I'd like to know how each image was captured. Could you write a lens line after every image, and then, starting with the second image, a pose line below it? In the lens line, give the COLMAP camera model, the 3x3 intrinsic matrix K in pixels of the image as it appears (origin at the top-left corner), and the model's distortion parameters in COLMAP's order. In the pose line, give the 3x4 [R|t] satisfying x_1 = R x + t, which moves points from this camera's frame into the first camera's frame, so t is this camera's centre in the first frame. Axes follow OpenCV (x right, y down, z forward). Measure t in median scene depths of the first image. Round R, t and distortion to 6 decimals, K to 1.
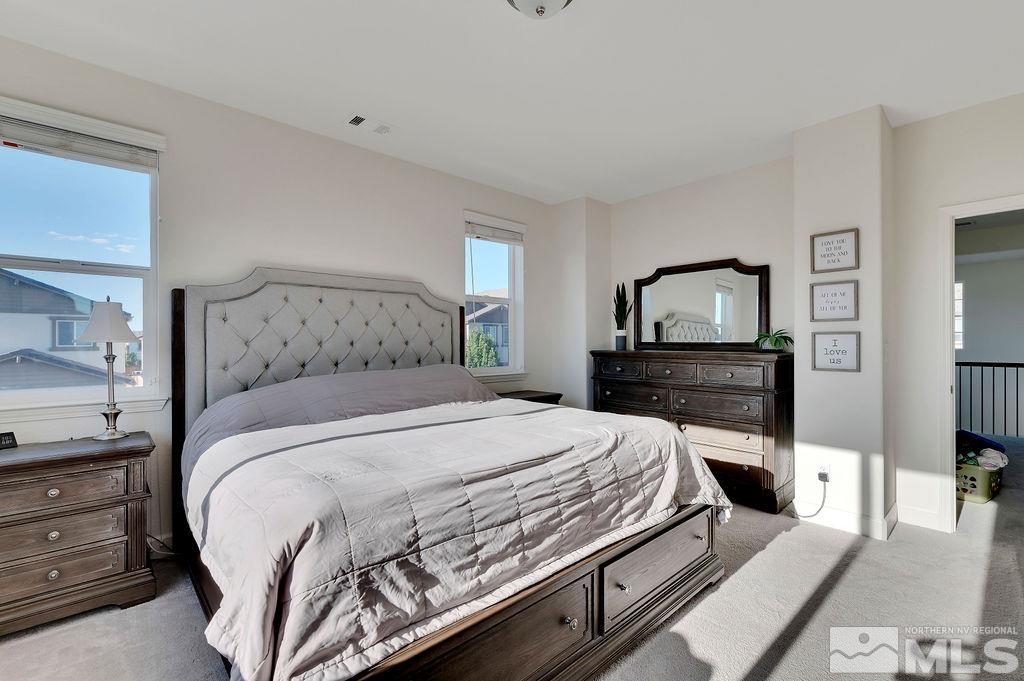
lens RADIAL K [[443.7, 0, 516.0], [0, 443.7, 343.0], [0, 0, 1]] dist [0.016735, 0.000839]
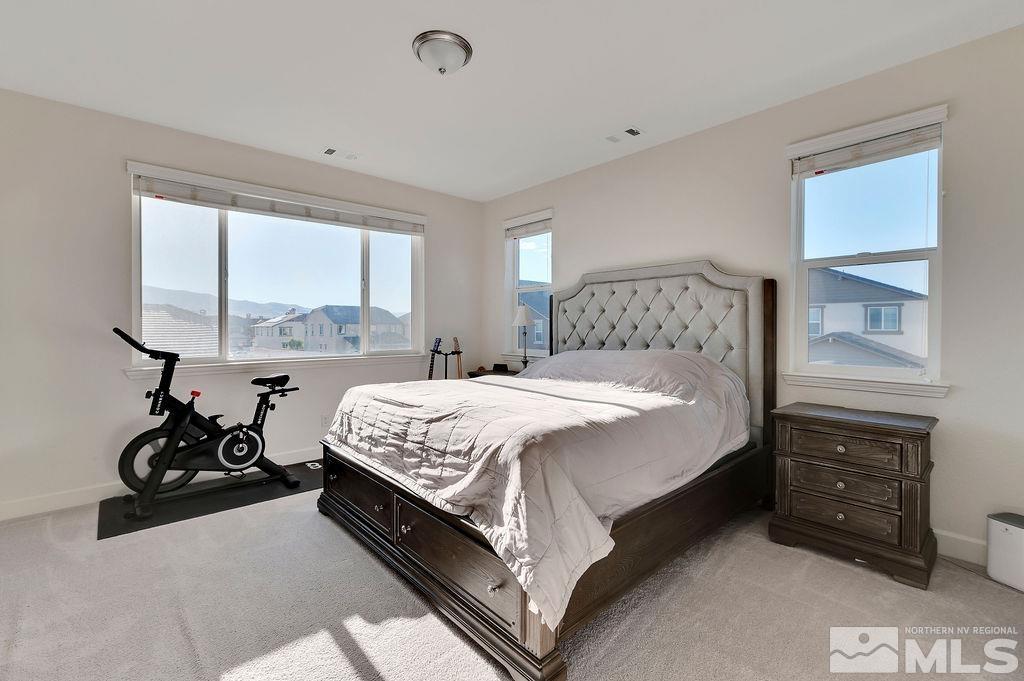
lens RADIAL K [[443.7, 0, 514.7], [0, 443.7, 330.0], [0, 0, 1]] dist [0.016735, 0.000839]
pose [[-0.004587, 0.011149, -0.999927, 0.964215], [-0.005298, 0.999924, 0.011173, -0.003425], [0.999975, 0.005349, -0.004528, 0.862102]]
